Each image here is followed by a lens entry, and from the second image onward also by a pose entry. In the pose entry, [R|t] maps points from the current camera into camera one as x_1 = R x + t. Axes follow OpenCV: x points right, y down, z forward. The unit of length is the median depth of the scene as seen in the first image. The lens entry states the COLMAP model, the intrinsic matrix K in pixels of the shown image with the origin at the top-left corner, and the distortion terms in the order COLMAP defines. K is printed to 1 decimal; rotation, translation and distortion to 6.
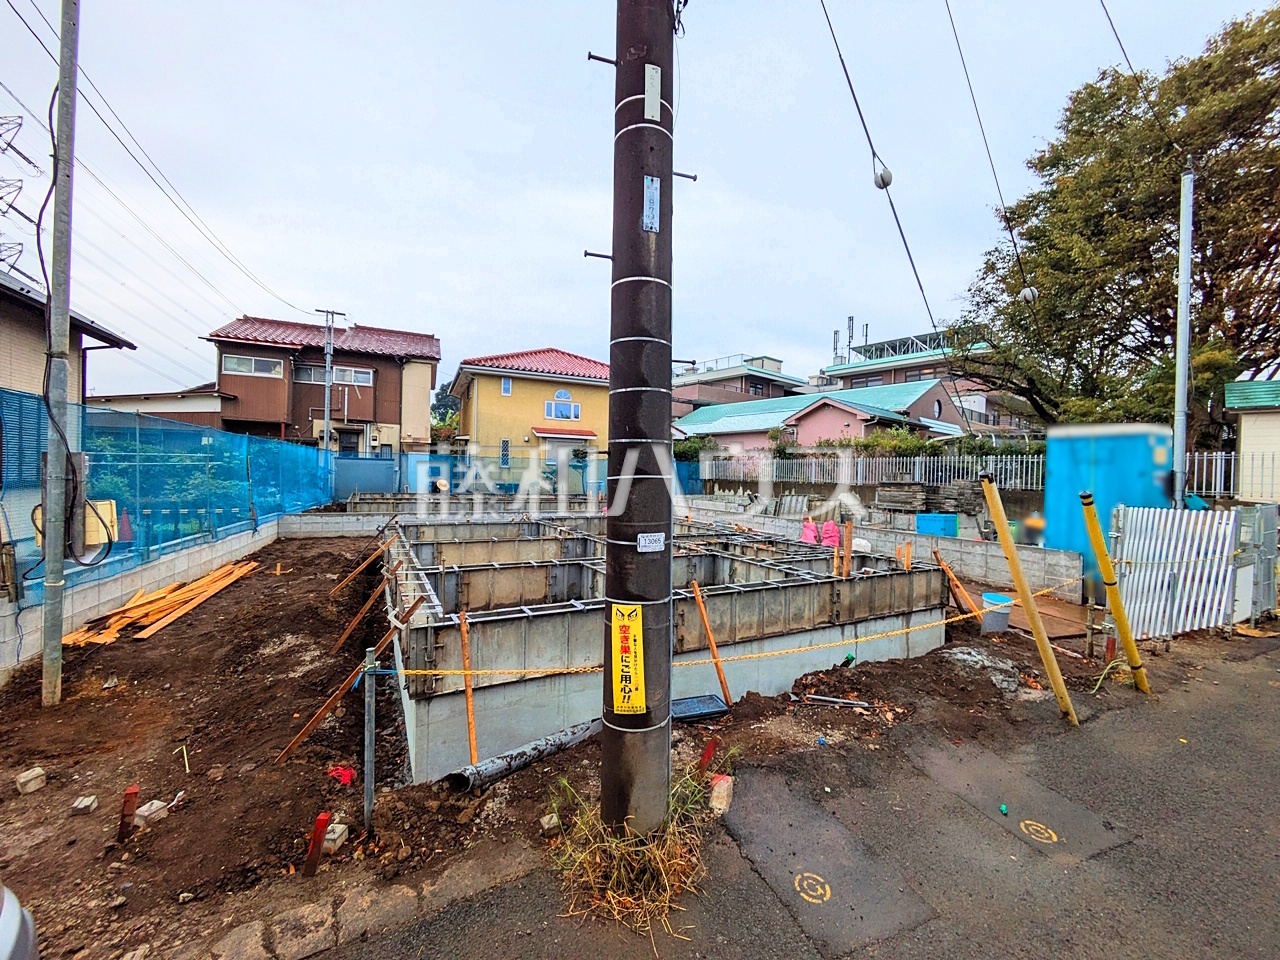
lens RADIAL K [[501.2, 0, 643.6], [0, 501.2, 482.4], [0, 0, 1]] dist [0.000523, 0.000221]
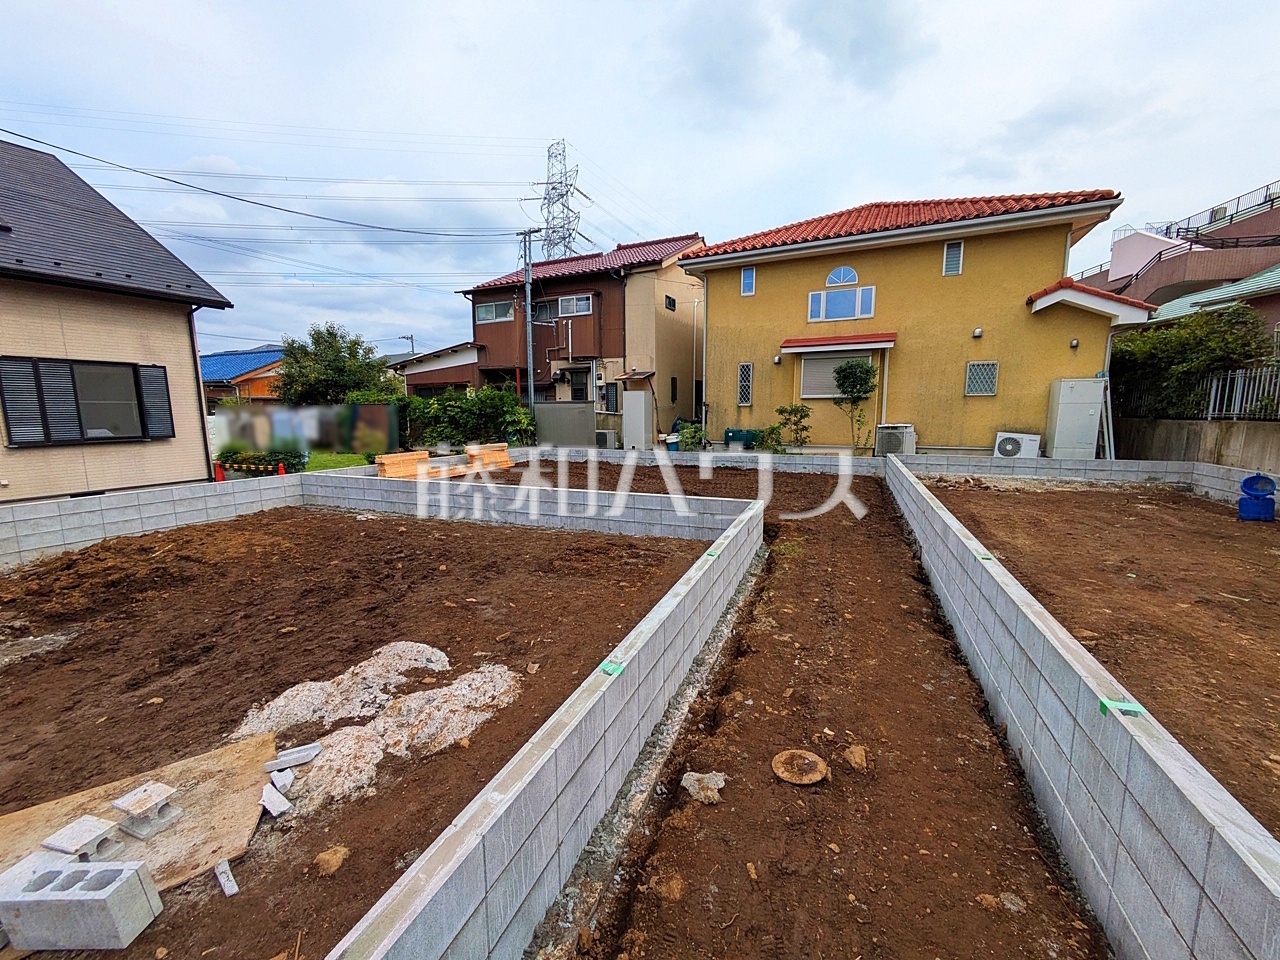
lens RADIAL K [[501.2, 0, 643.6], [0, 501.2, 482.4], [0, 0, 1]] dist [0.000523, 0.000221]
pose [[0.644142, 0.086409, -0.760010, 0.173580], [0.012375, 0.992291, 0.123306, -0.013547], [0.764806, -0.088832, 0.638107, 0.492231]]
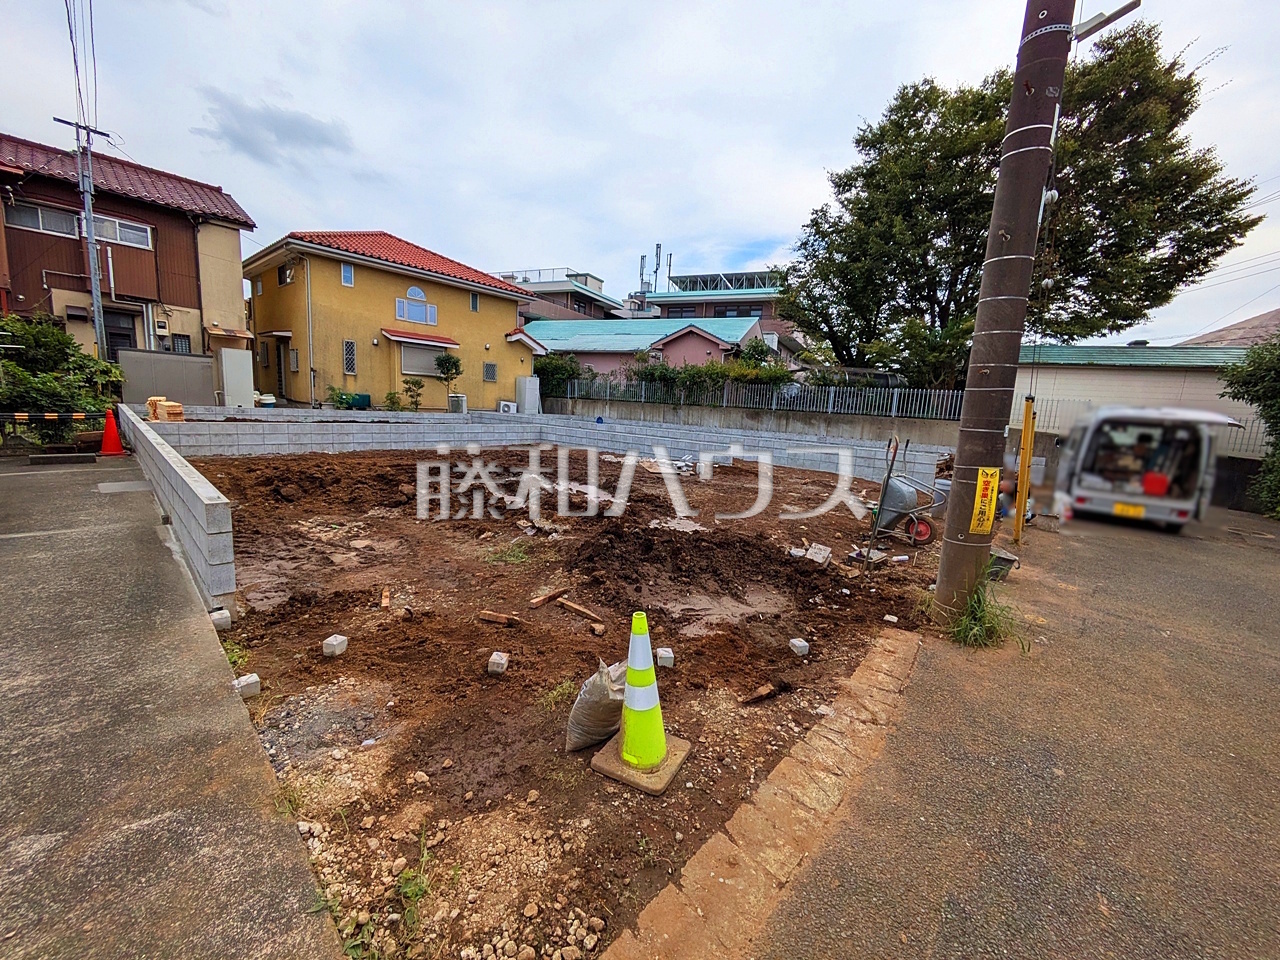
lens RADIAL K [[509.6, 0, 638.1], [0, 509.6, 489.6], [0, 0, 1]] dist [-0.009346, 0.003814]
pose [[0.913563, -0.033342, 0.405328, -0.202274], [-0.033975, 0.986893, 0.157756, 0.010782], [-0.405276, -0.157891, 0.900457, -0.002685]]
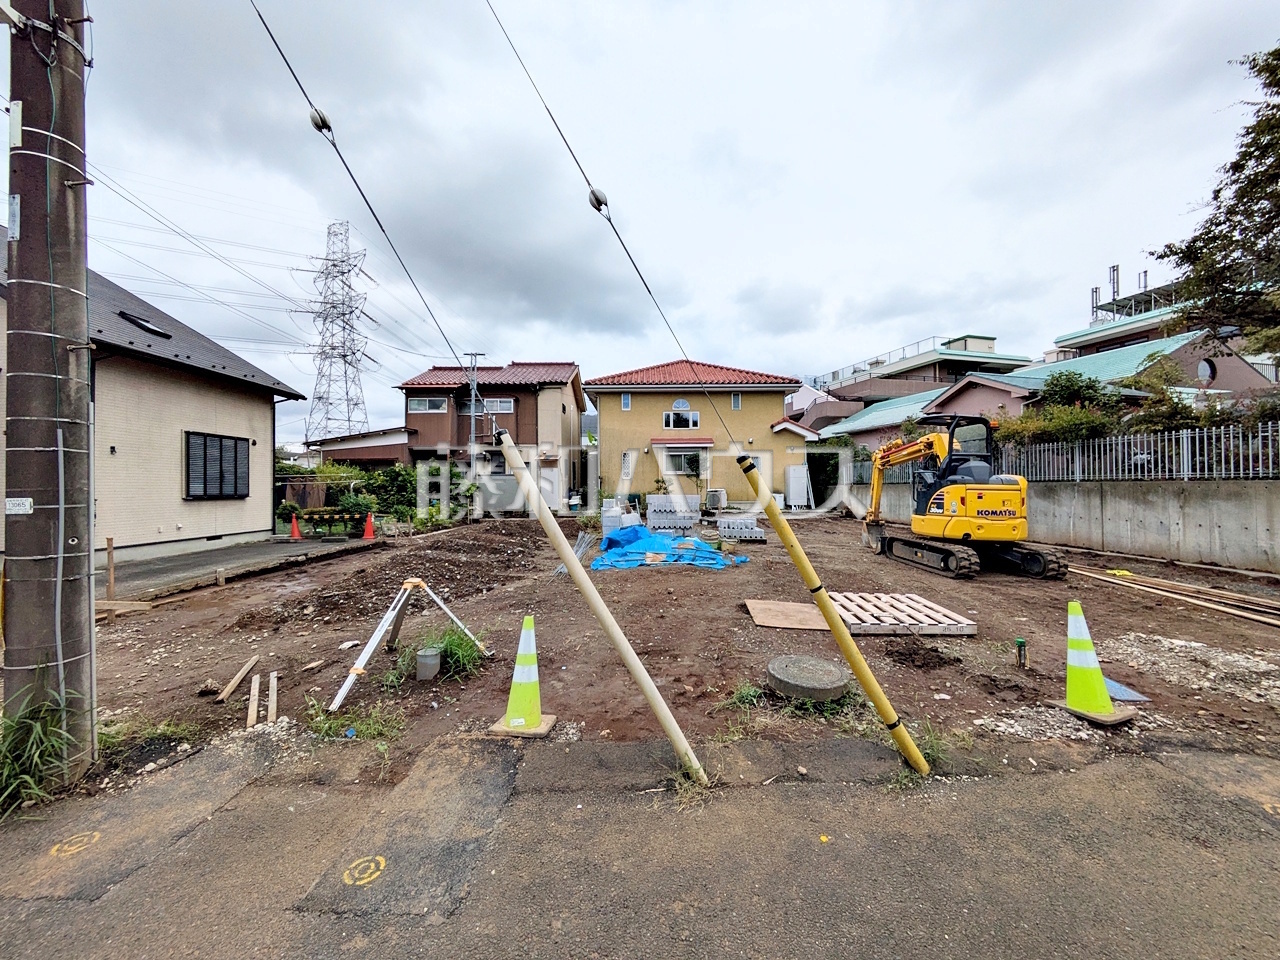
lens RADIAL K [[501.2, 0, 643.6], [0, 501.2, 482.4], [0, 0, 1]] dist [0.000523, 0.000221]
pose [[0.911666, -0.034227, -0.409505, 0.198803], [0.023124, 0.999219, -0.032035, 0.012839], [0.410281, 0.019735, 0.911745, 0.067666]]
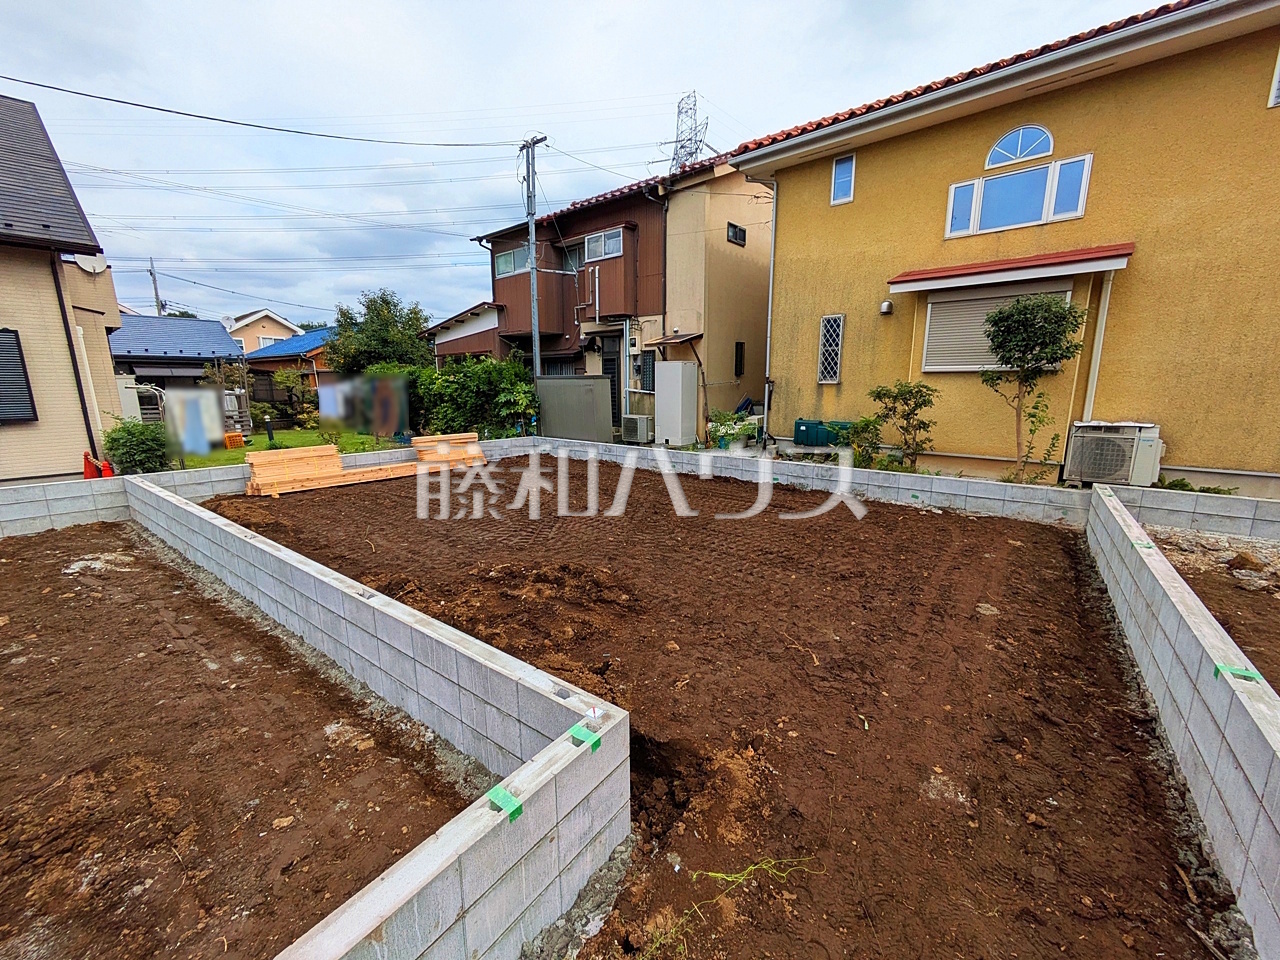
lens RADIAL K [[505.6, 0, 641.8], [0, 505.6, 477.8], [0, 0, 1]] dist [-0.001267, 0.000273]
pose [[0.425661, 0.146041, -0.893020, 0.059502], [0.000822, 0.986828, 0.161774, -0.022355], [0.904882, -0.069595, 0.419934, 0.724106]]
